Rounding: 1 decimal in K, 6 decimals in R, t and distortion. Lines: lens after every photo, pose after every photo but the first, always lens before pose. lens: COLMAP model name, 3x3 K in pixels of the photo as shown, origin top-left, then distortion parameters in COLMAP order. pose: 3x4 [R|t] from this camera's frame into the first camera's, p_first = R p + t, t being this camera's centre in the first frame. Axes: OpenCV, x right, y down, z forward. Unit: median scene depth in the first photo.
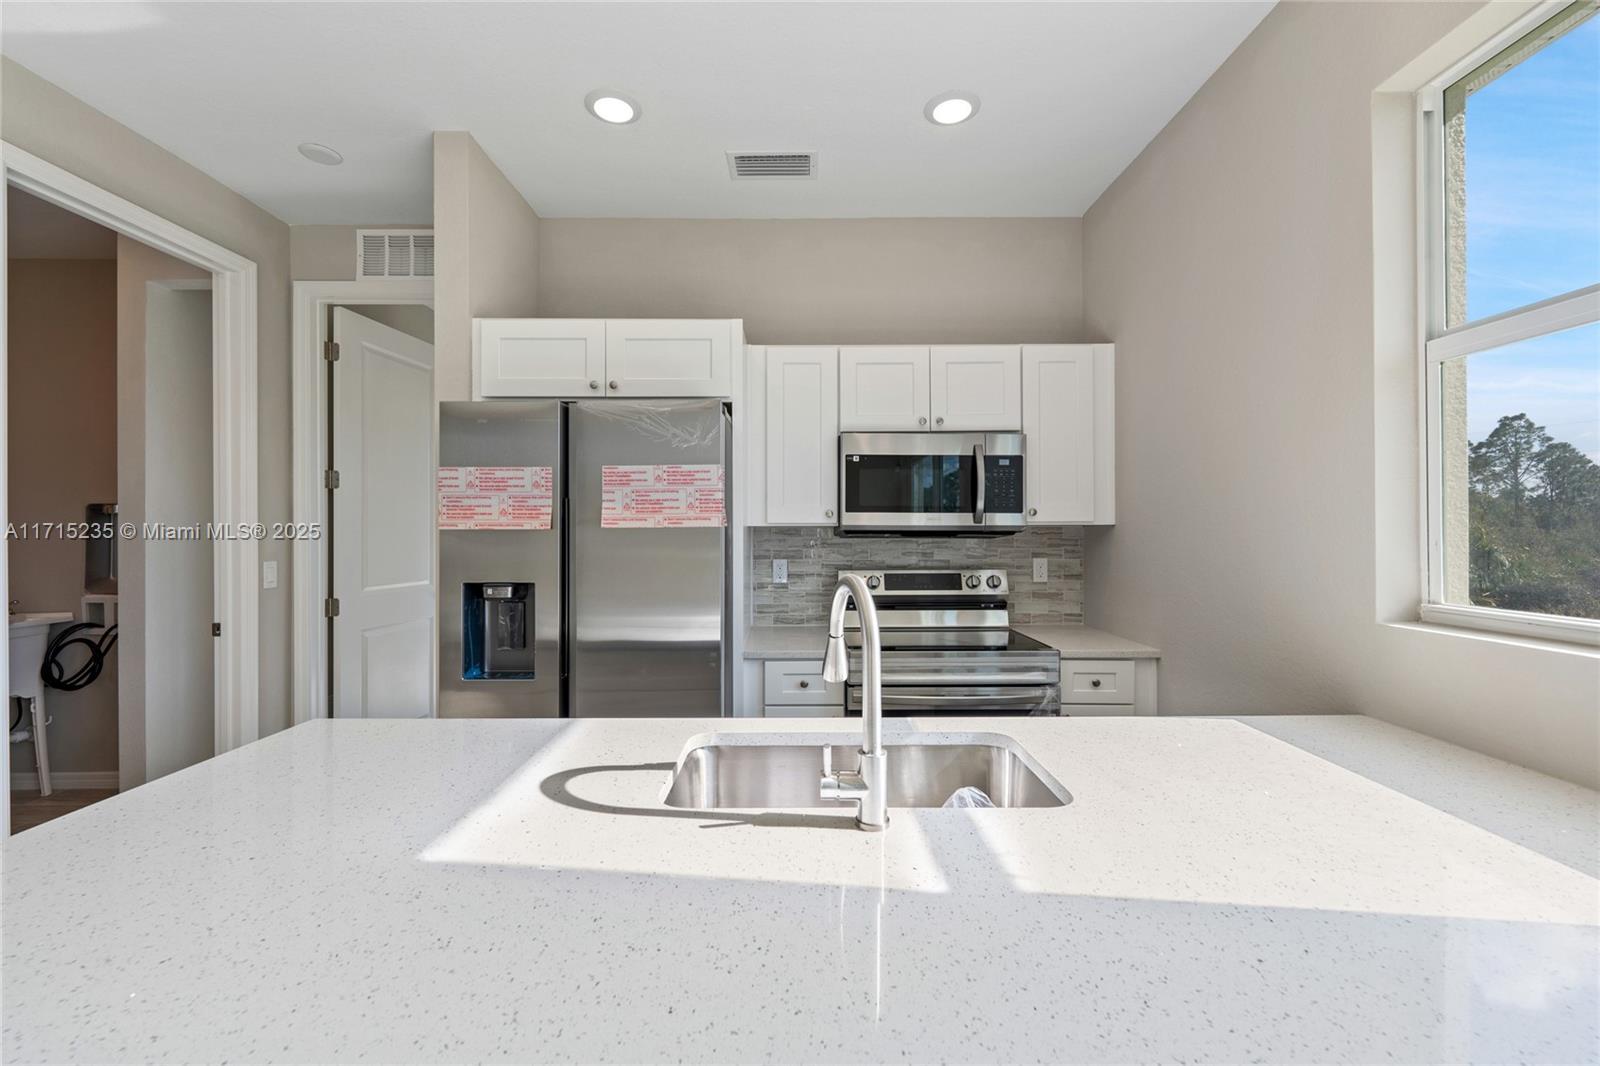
lens RADIAL K [[651.1, 0, 795.9], [0, 651.1, 531.6], [0, 0, 1]] dist [0.000750, -0.001082]
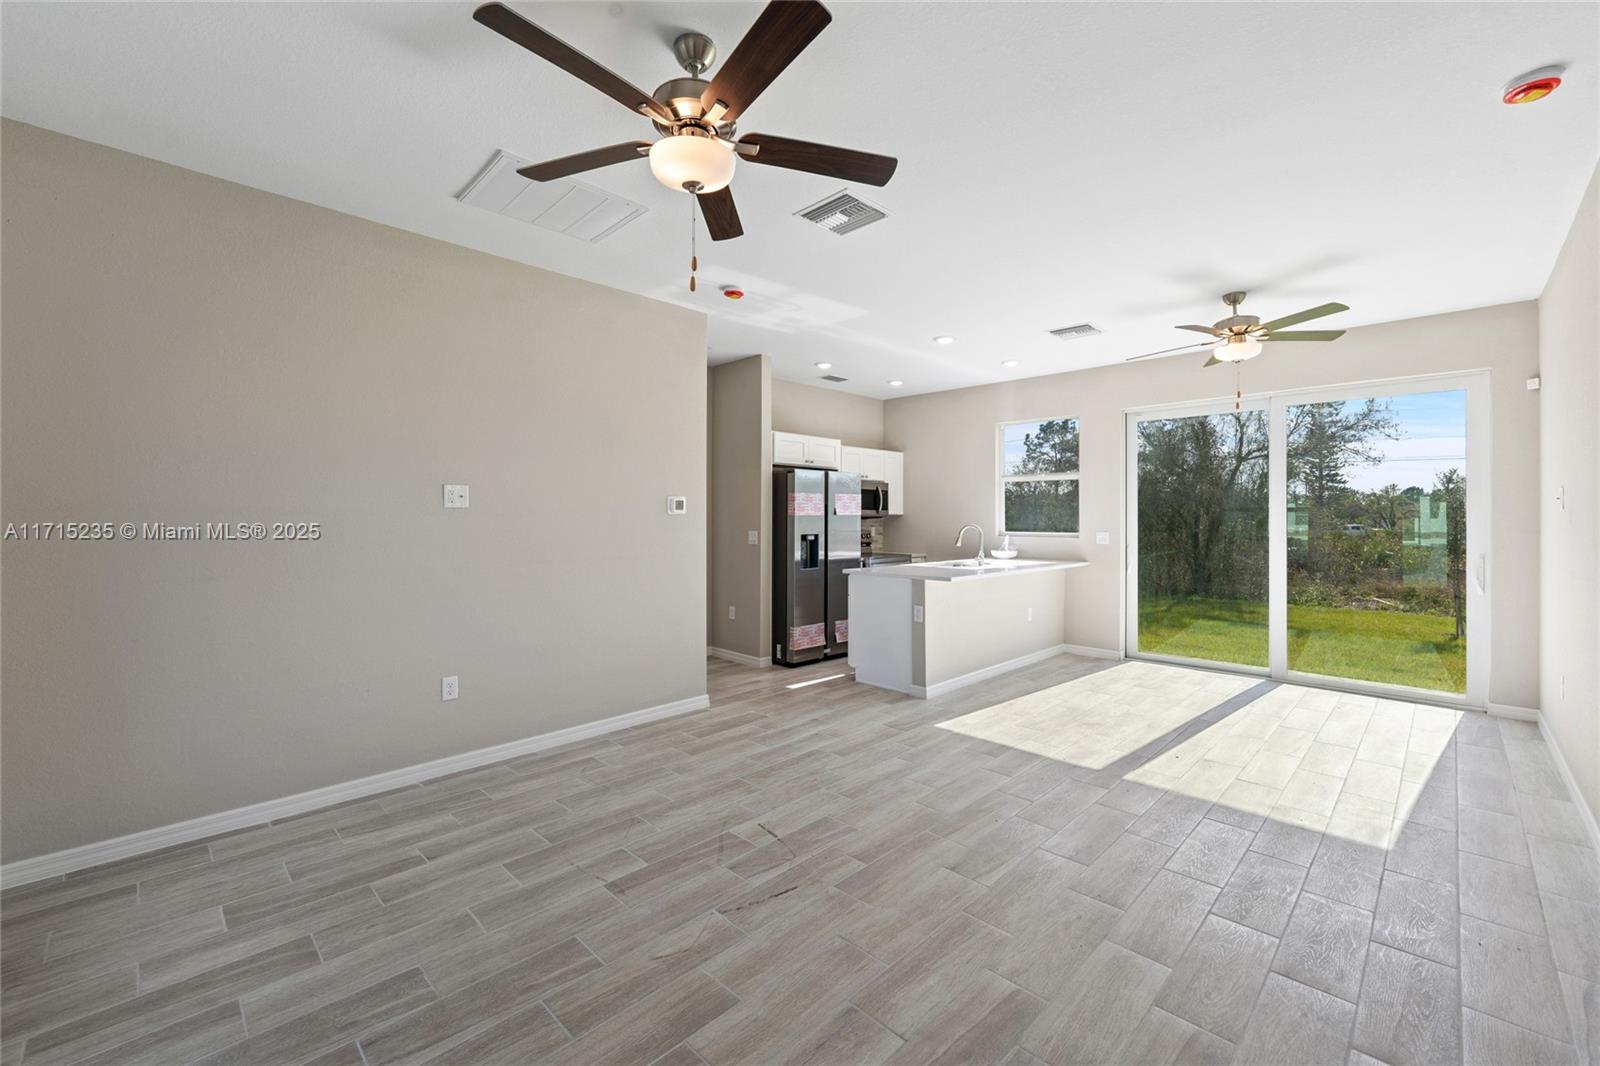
lens RADIAL K [[651.1, 0, 791.6], [0, 651.1, 524.0], [0, 0, 1]] dist [0.000750, -0.001082]
pose [[0.712582, -0.003963, 0.701577, -1.973342], [-0.001293, 0.999975, 0.006963, 0.010998], [-0.701587, -0.005869, 0.712559, -0.749904]]
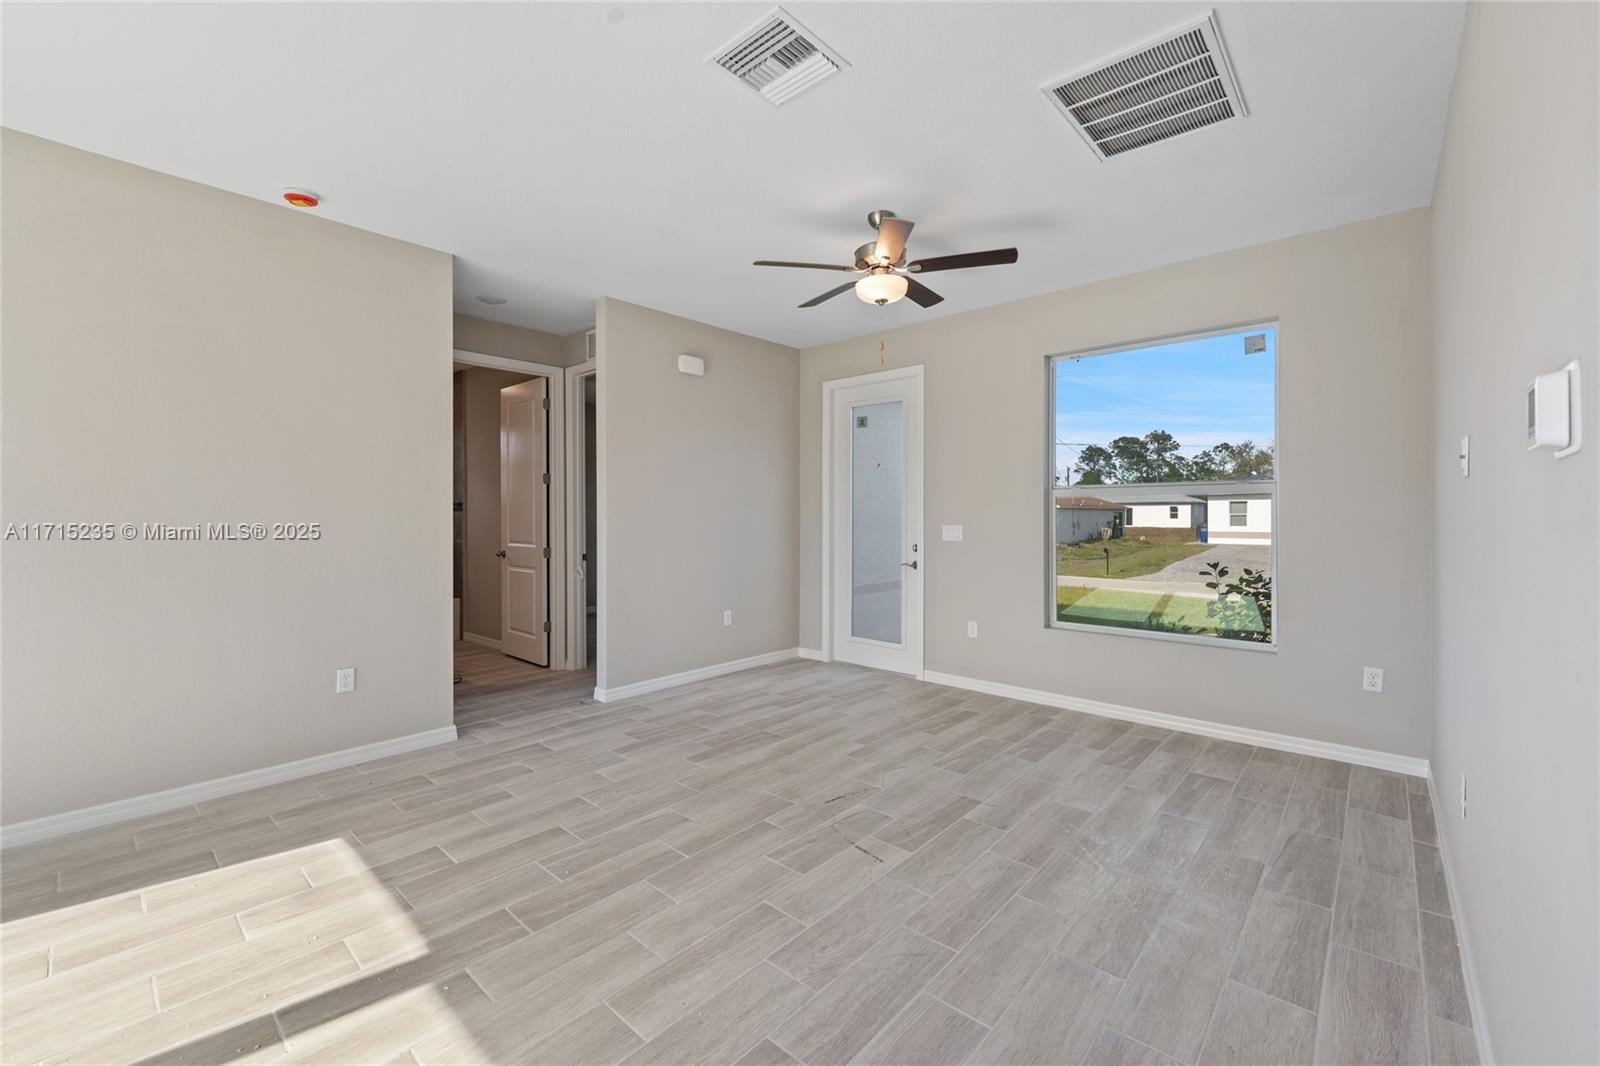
lens RADIAL K [[651.1, 0, 796.3], [0, 651.1, 521.7], [0, 0, 1]] dist [0.000750, -0.001082]
pose [[-0.674465, 0.010868, -0.738227, -0.493353], [0.000735, 0.999901, 0.014048, 0.027479], [0.738307, 0.008932, -0.674406, 0.589779]]
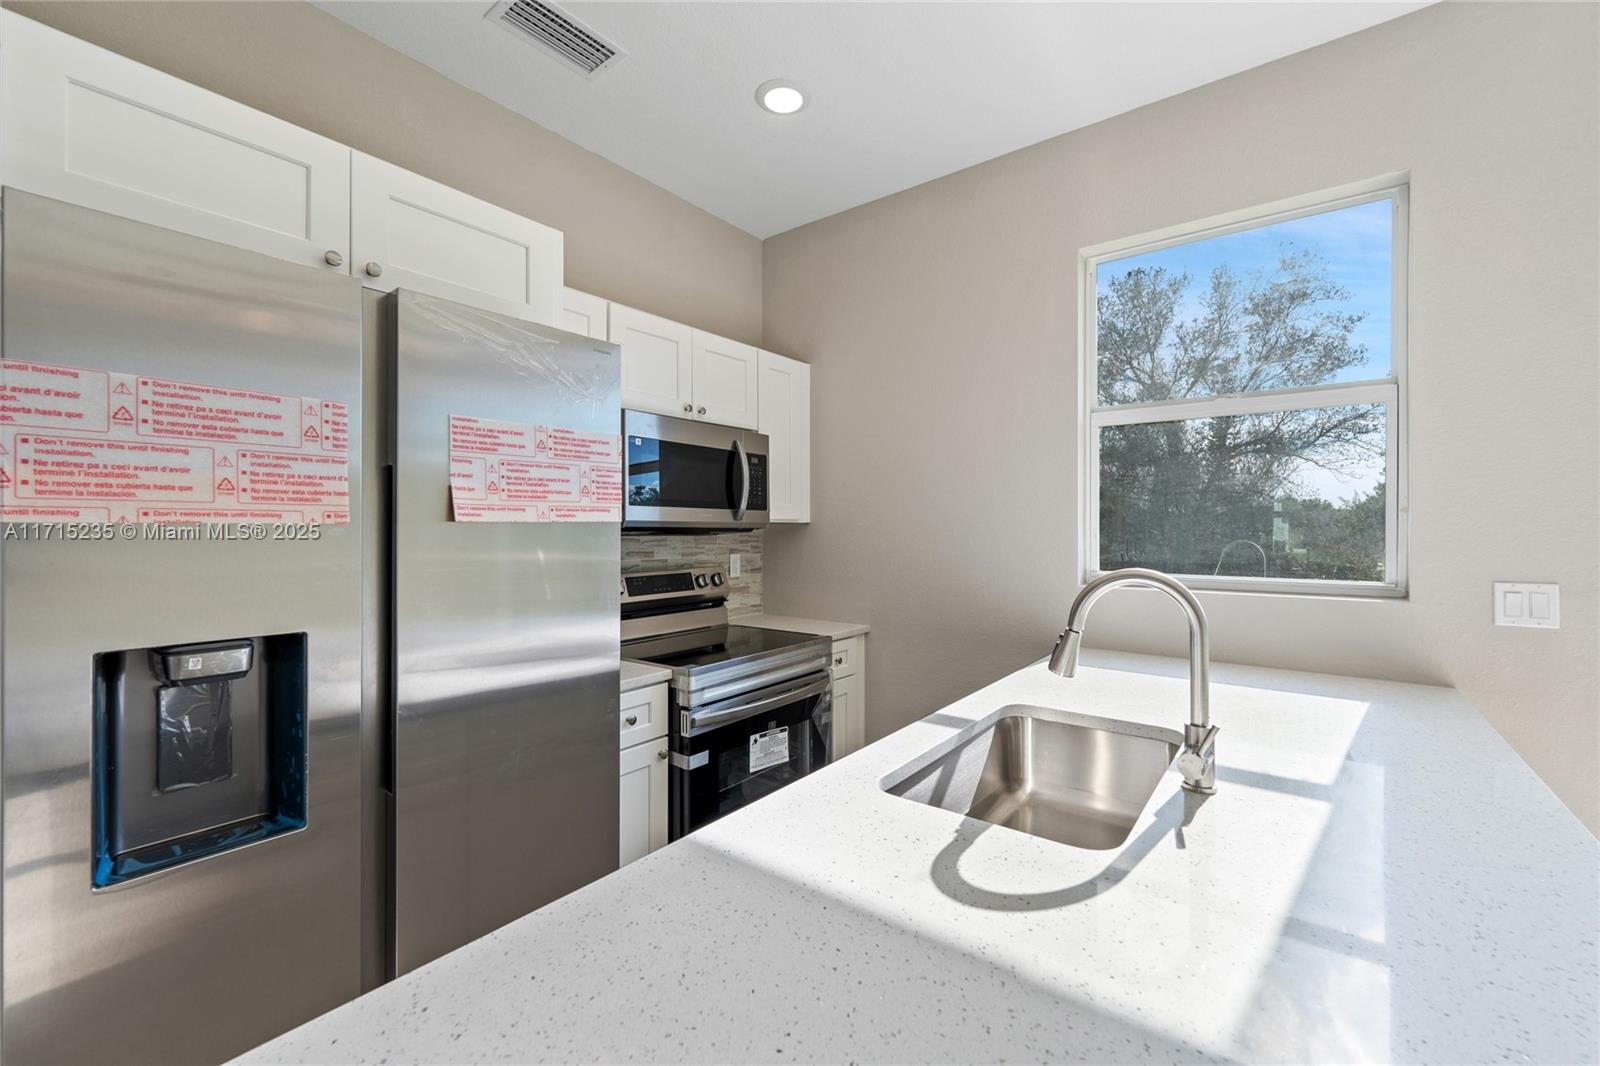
lens RADIAL K [[651.1, 0, 790.7], [0, 651.1, 529.7], [0, 0, 1]] dist [0.000750, -0.001082]
pose [[0.624043, -0.001596, 0.781388, -0.443580], [0.001255, 0.999999, 0.001041, 0.000652], [-0.781389, 0.000331, 0.624044, 0.321213]]
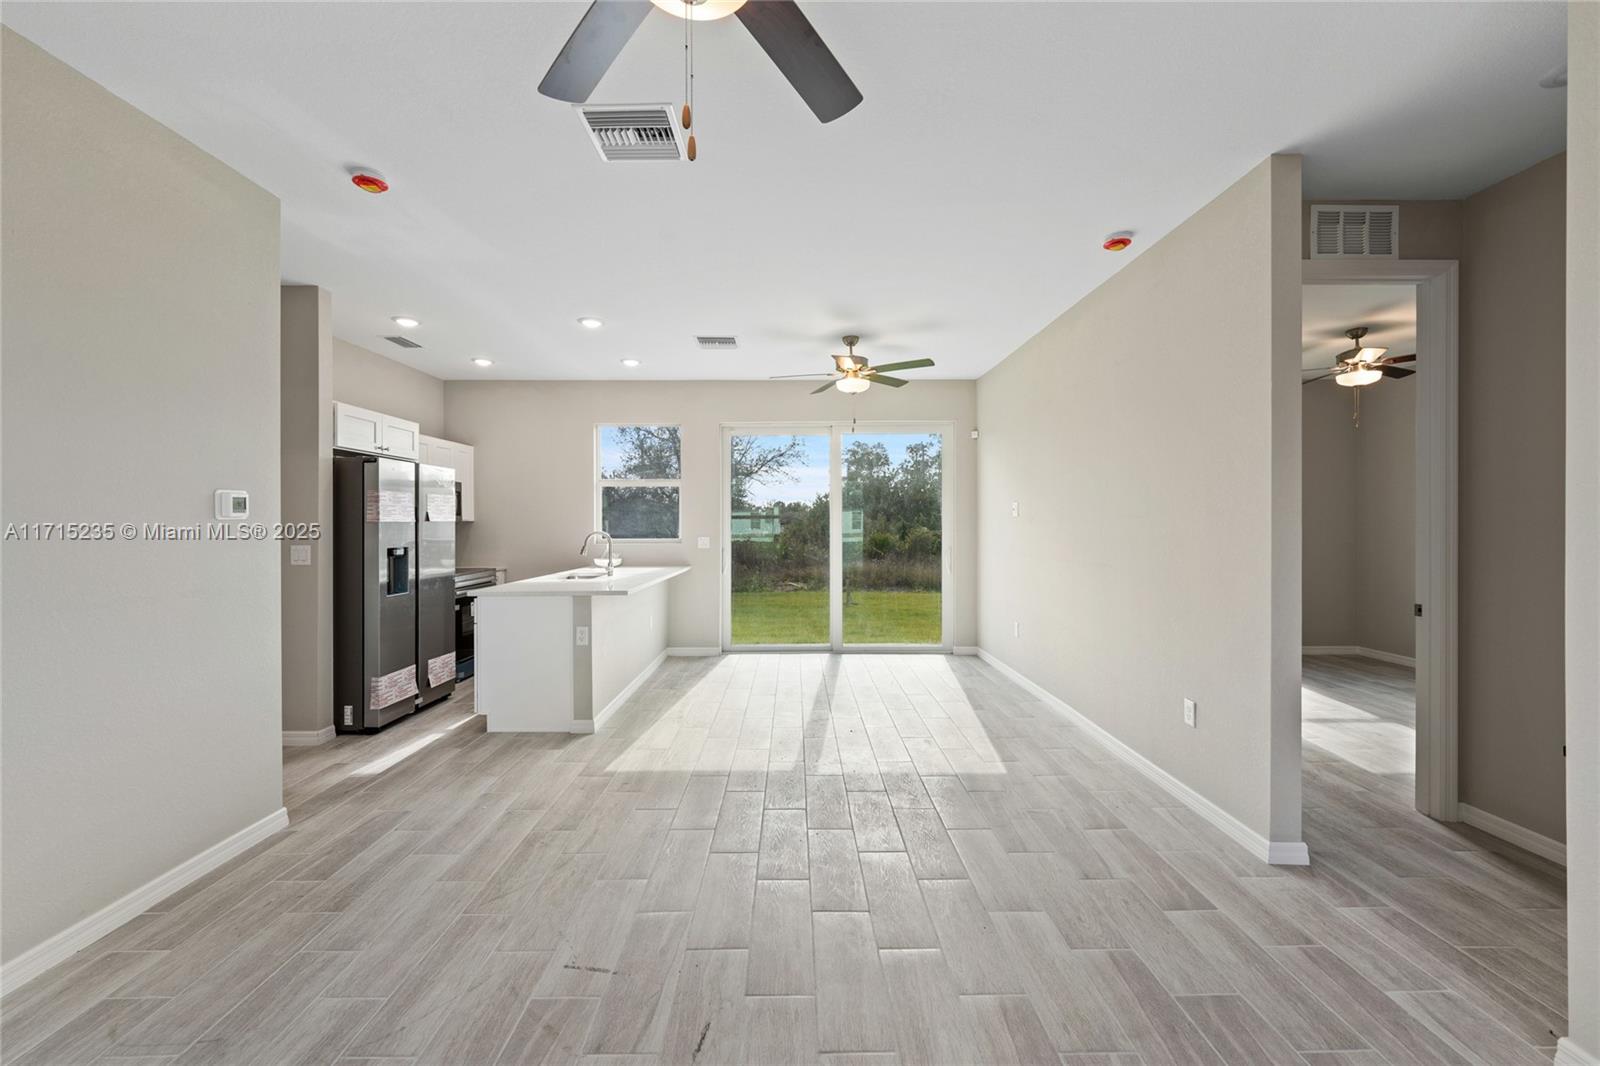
lens RADIAL K [[651.1, 0, 796.1], [0, 651.1, 526.6], [0, 0, 1]] dist [0.000750, -0.001082]
pose [[0.001469, -0.002235, 0.999996, -2.001932], [0.006677, 0.999975, 0.002225, 0.012425], [-0.999977, 0.006674, 0.001484, -0.209576]]
